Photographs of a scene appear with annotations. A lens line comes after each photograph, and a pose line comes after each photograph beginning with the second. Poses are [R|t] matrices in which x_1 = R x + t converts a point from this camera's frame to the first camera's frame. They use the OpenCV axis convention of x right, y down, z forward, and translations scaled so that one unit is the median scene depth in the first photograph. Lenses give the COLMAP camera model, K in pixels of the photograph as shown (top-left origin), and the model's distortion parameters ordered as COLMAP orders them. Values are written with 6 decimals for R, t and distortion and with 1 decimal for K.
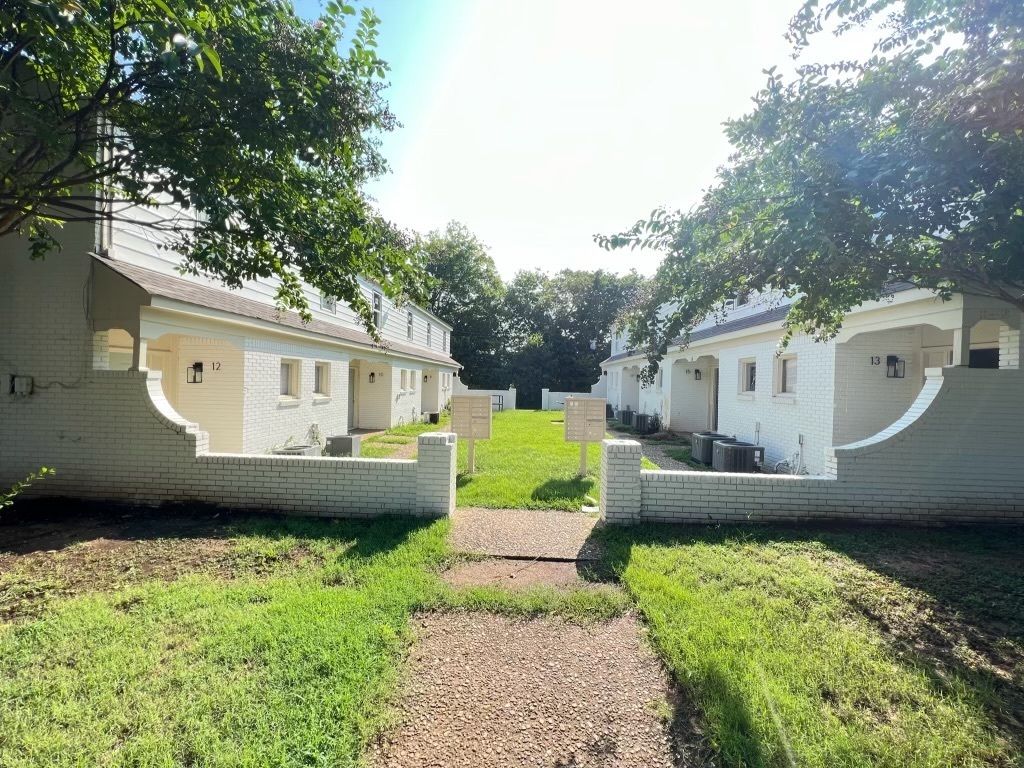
lens RADIAL K [[408.2, 0, 512.0], [0, 408.2, 384.0], [0, 0, 1]] dist [0.000029, 0.000243]
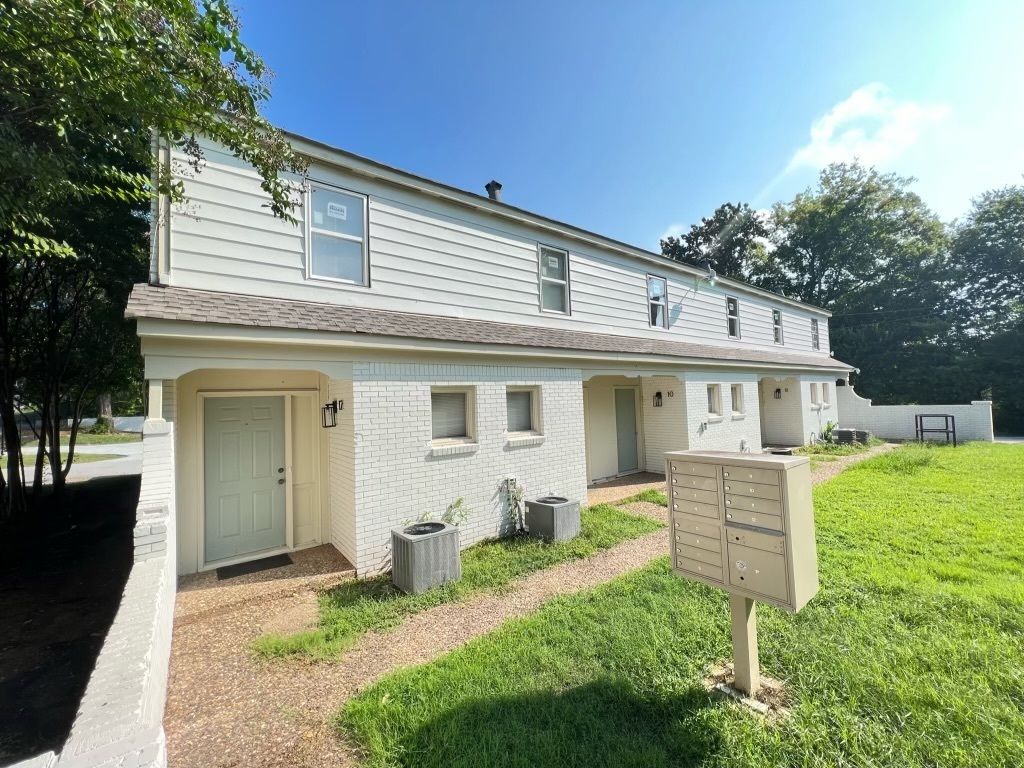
lens RADIAL K [[408.2, 0, 512.0], [0, 408.2, 384.0], [0, 0, 1]] dist [0.000029, 0.000243]
pose [[0.643114, -0.078583, -0.761728, 0.014795], [0.046468, 0.996892, -0.063612, -0.004896], [0.764360, 0.005513, 0.644767, 0.192826]]
